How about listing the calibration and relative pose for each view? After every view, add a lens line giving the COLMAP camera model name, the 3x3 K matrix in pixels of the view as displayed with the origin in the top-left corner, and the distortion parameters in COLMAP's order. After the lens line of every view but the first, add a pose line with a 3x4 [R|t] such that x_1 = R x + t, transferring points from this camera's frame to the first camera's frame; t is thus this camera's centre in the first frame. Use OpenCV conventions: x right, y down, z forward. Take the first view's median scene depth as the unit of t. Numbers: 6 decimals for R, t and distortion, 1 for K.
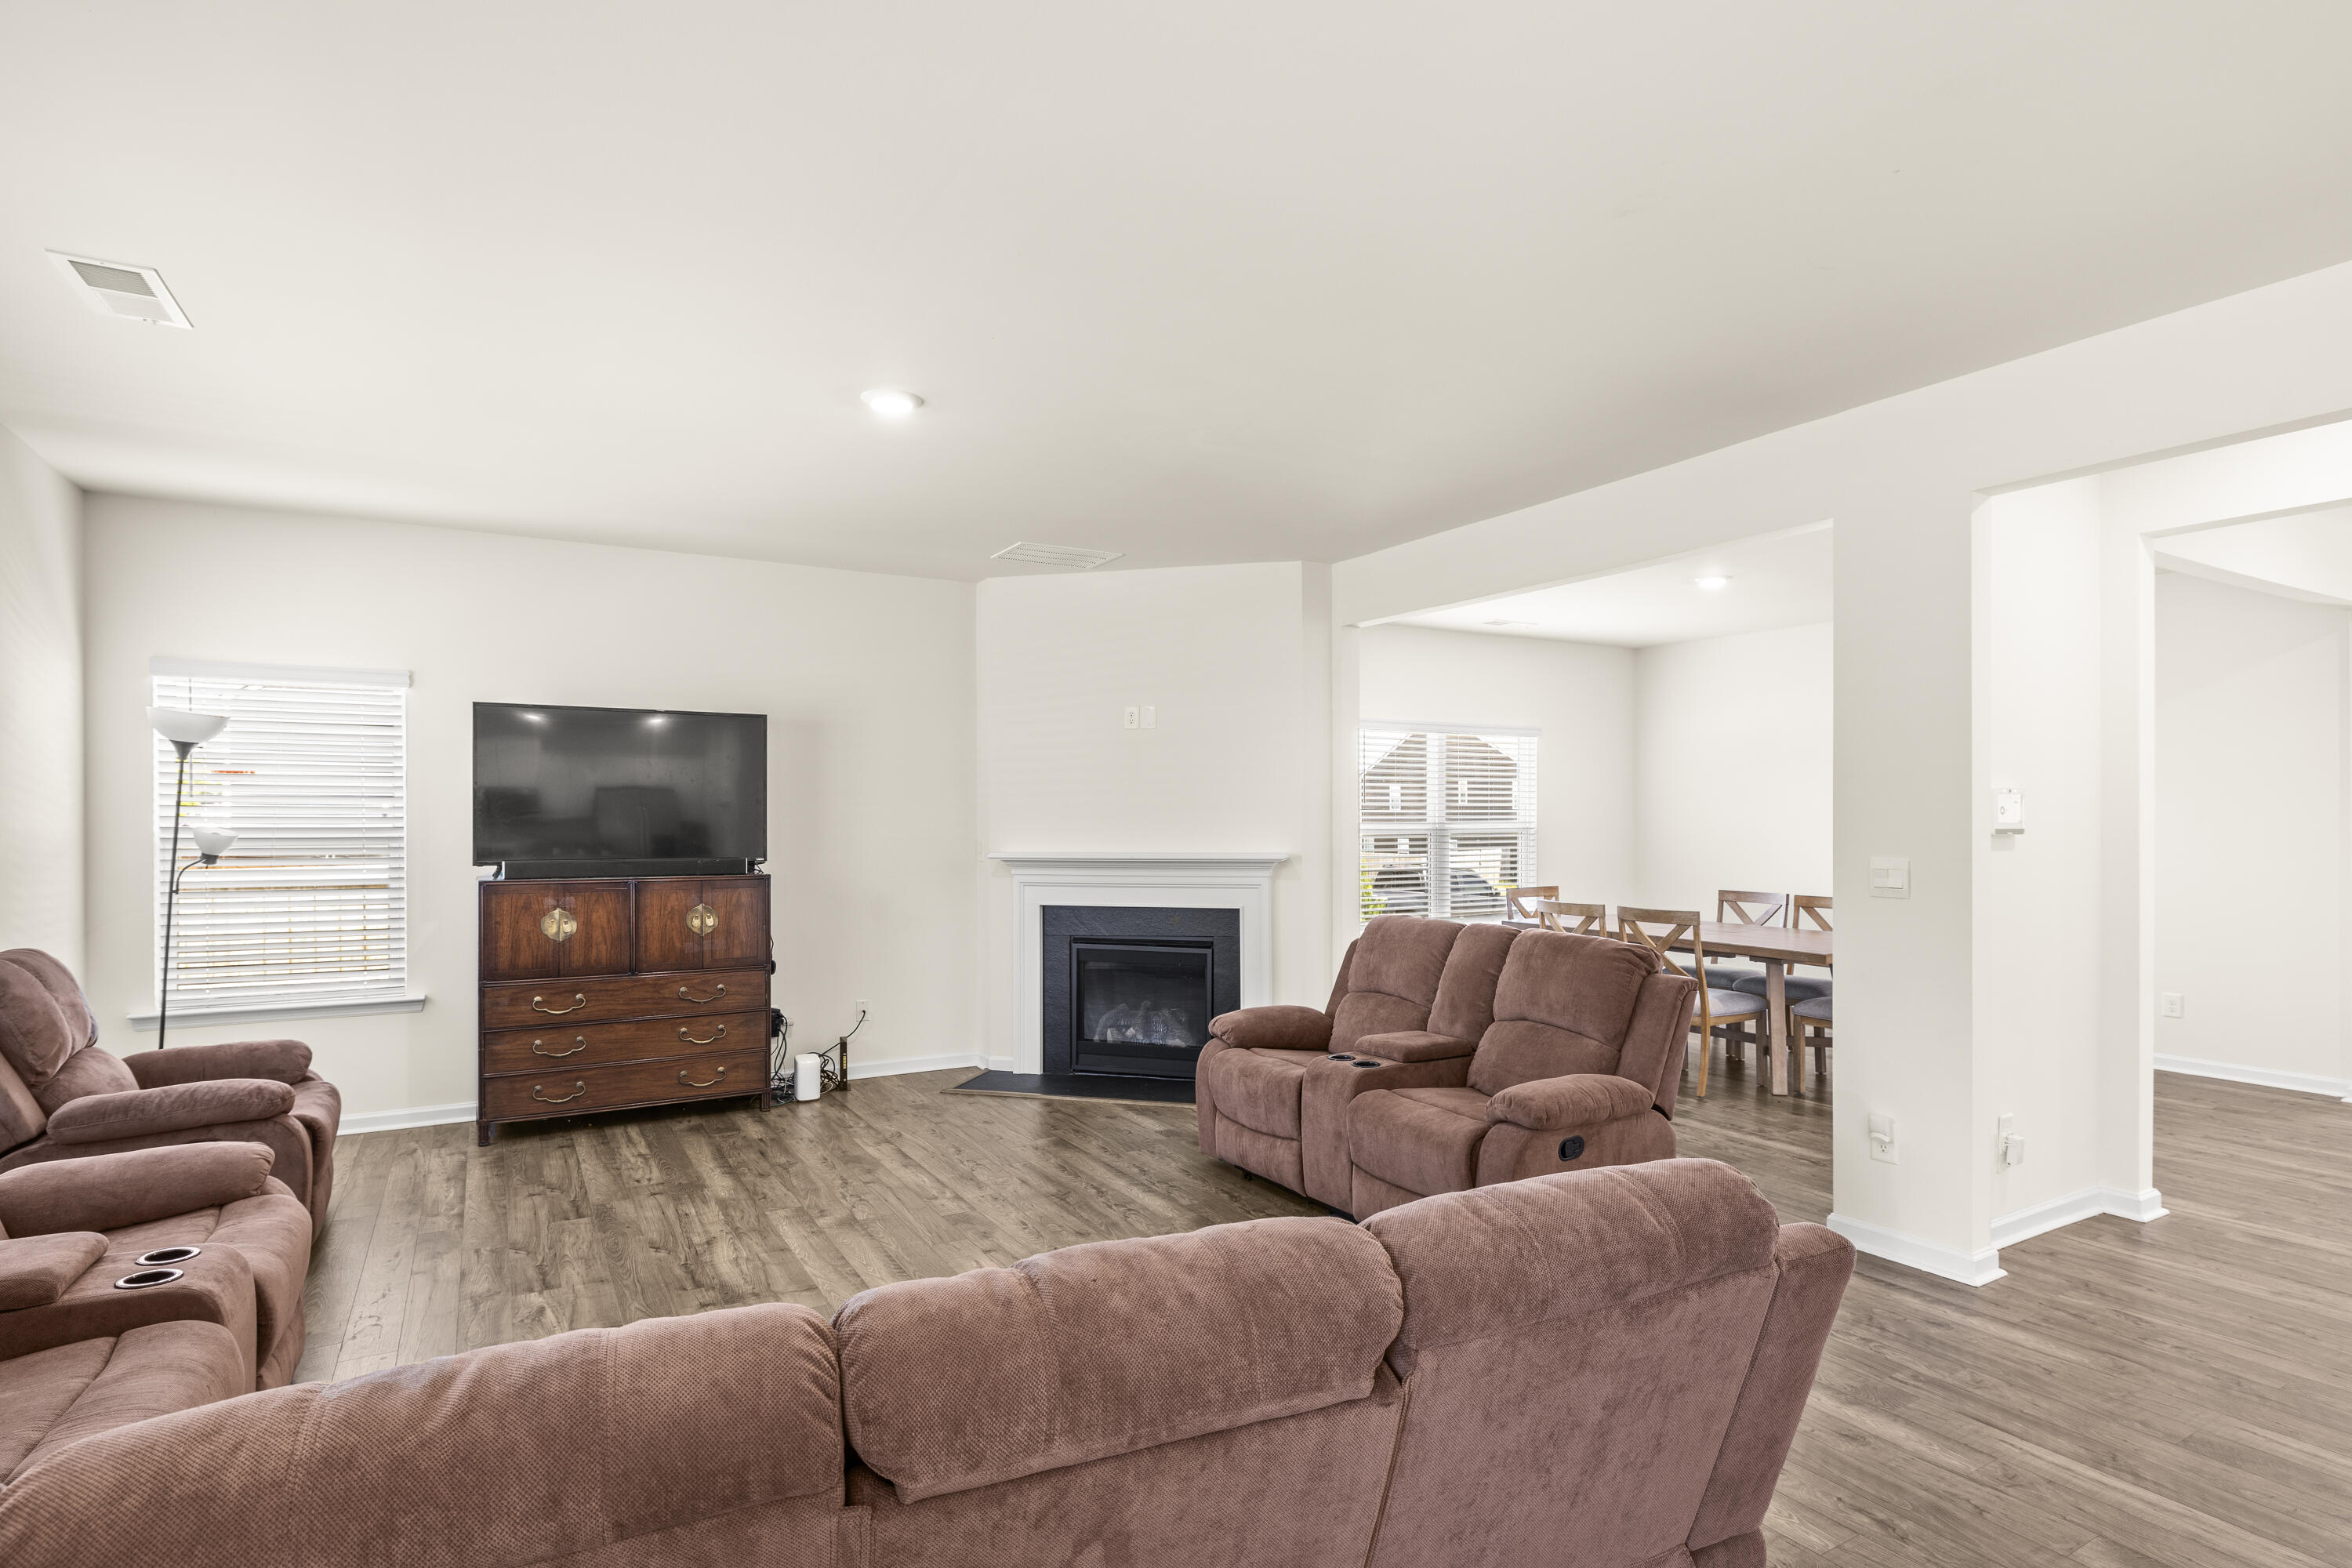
lens RADIAL K [[1229.7, 0, 1169.9], [0, 1229.7, 795.2], [0, 0, 1]] dist [0.001441, -0.003722]
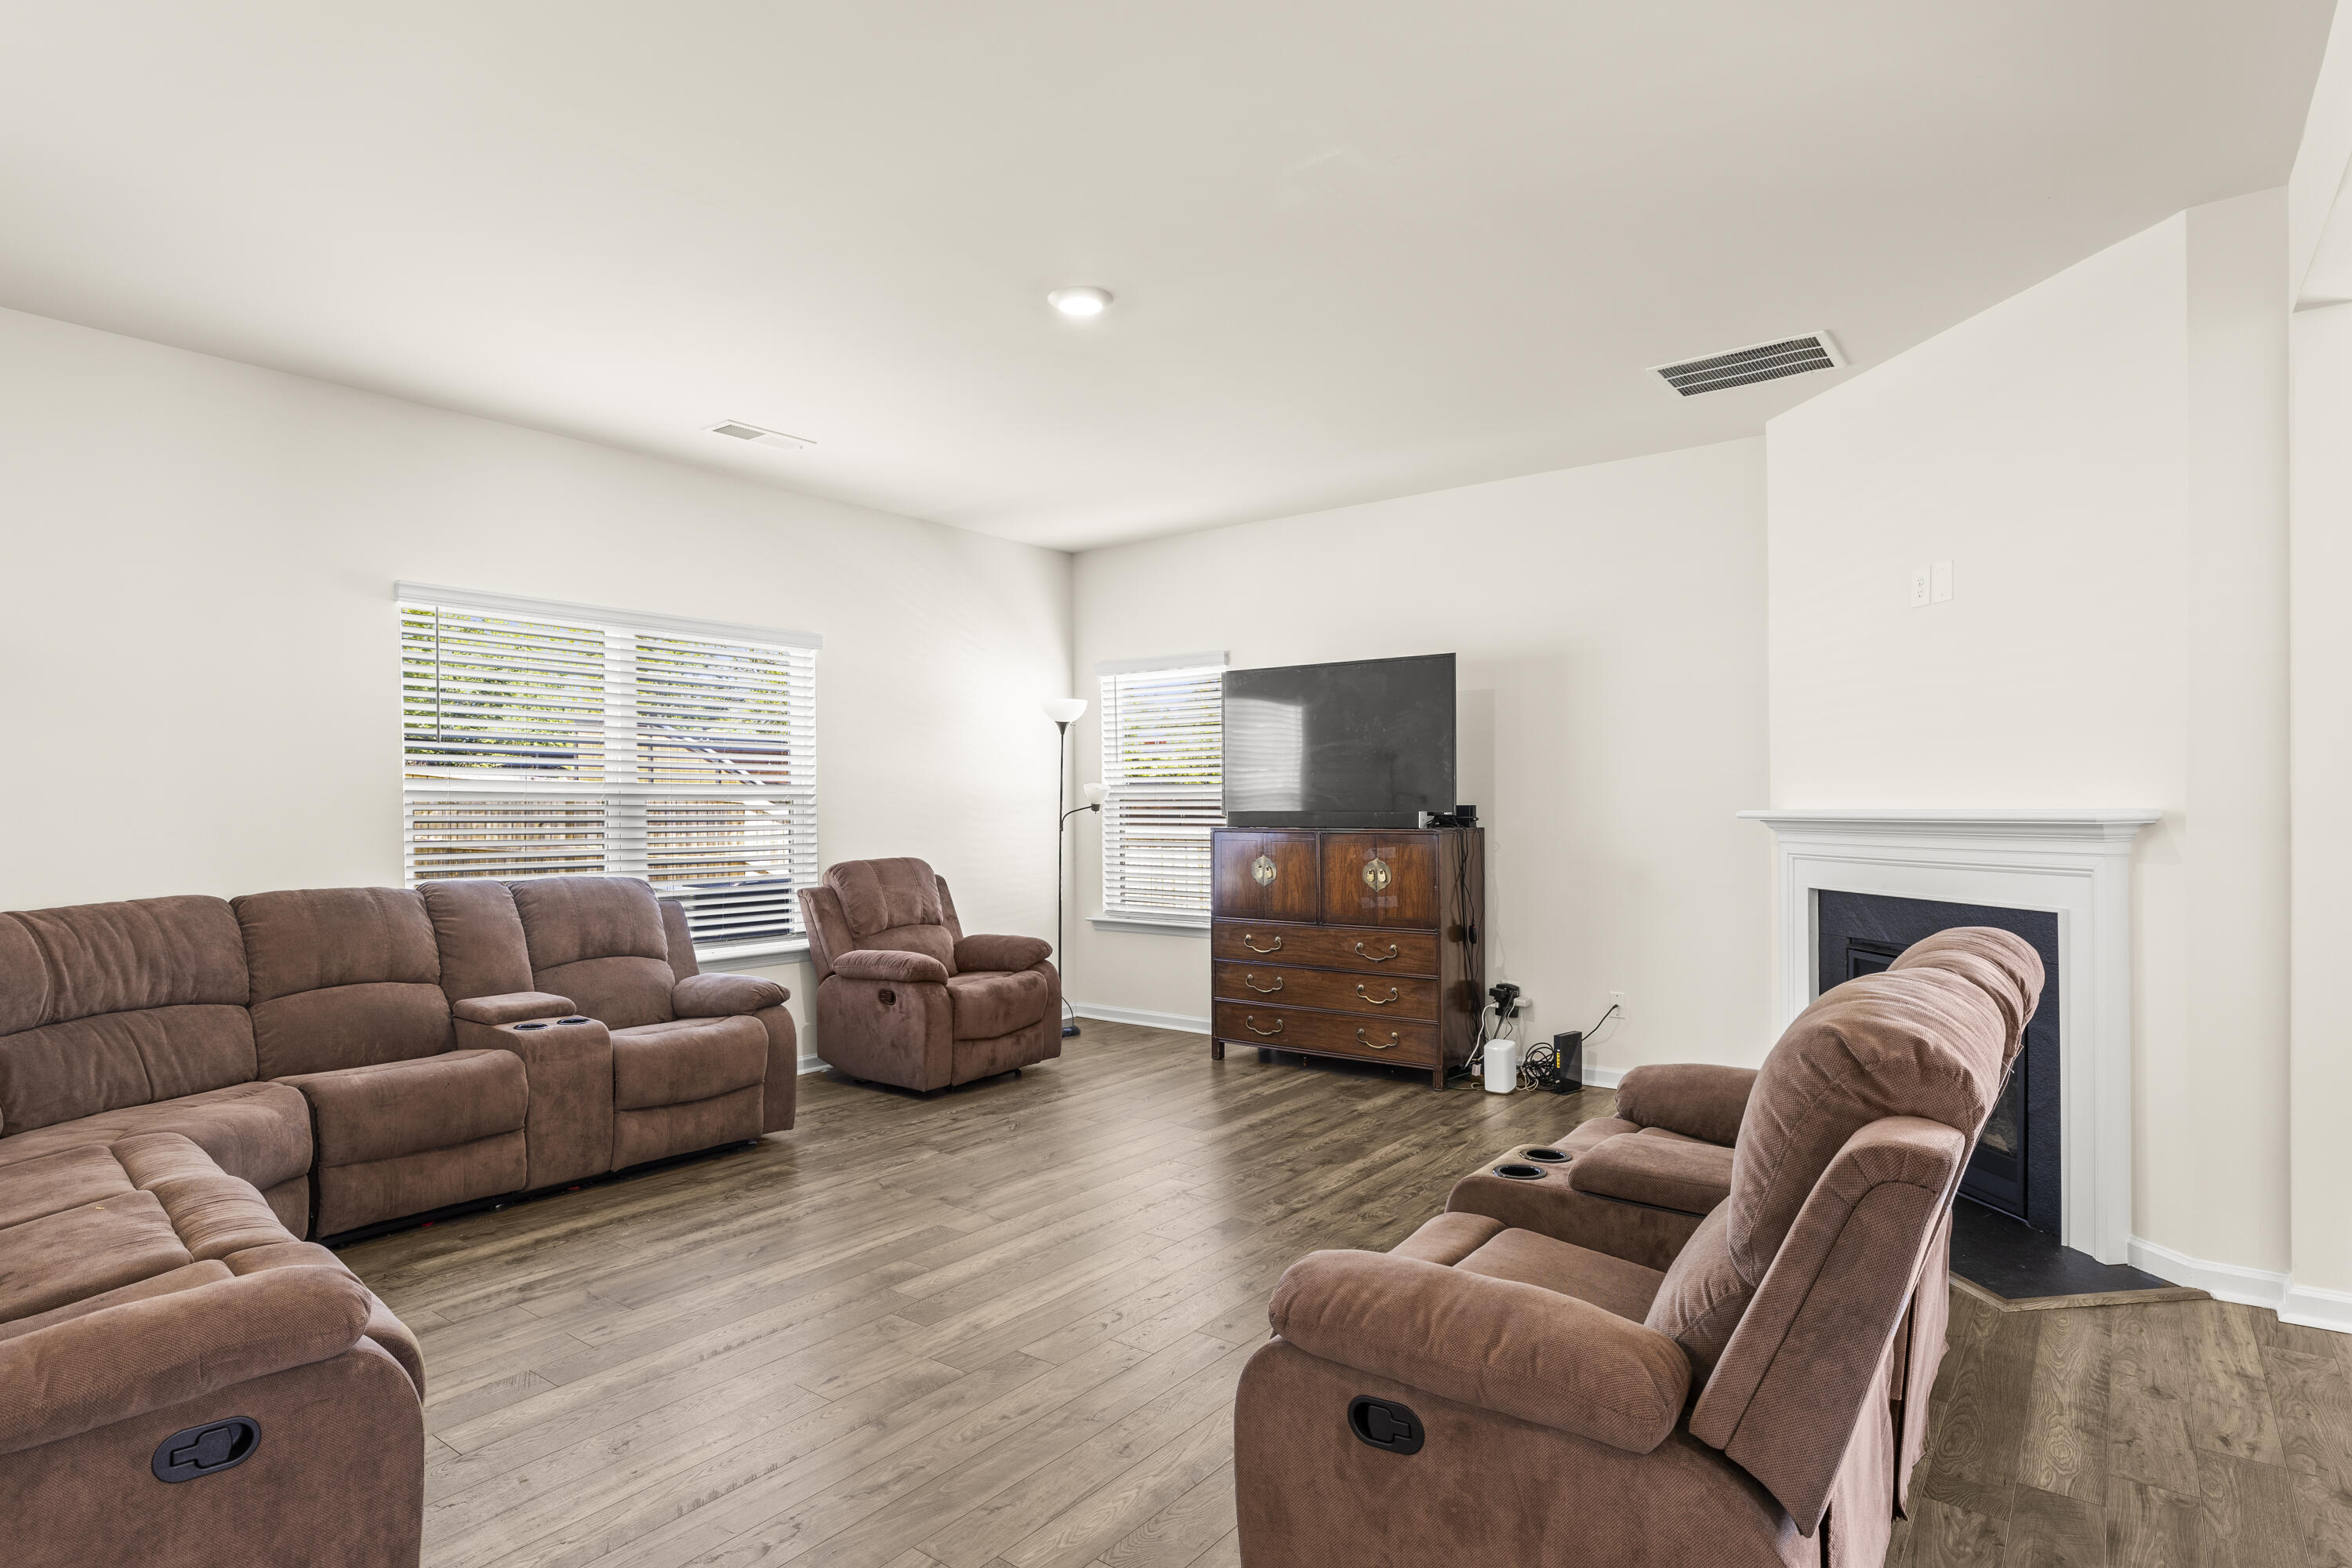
lens RADIAL K [[1229.7, 0, 1160.9], [0, 1229.7, 799.0], [0, 0, 1]] dist [0.001441, -0.003722]
pose [[0.383214, -0.007165, -0.923632, 0.453746], [0.018284, 0.999833, -0.000170, 0.040447], [0.923478, -0.016823, 0.383281, 0.492390]]
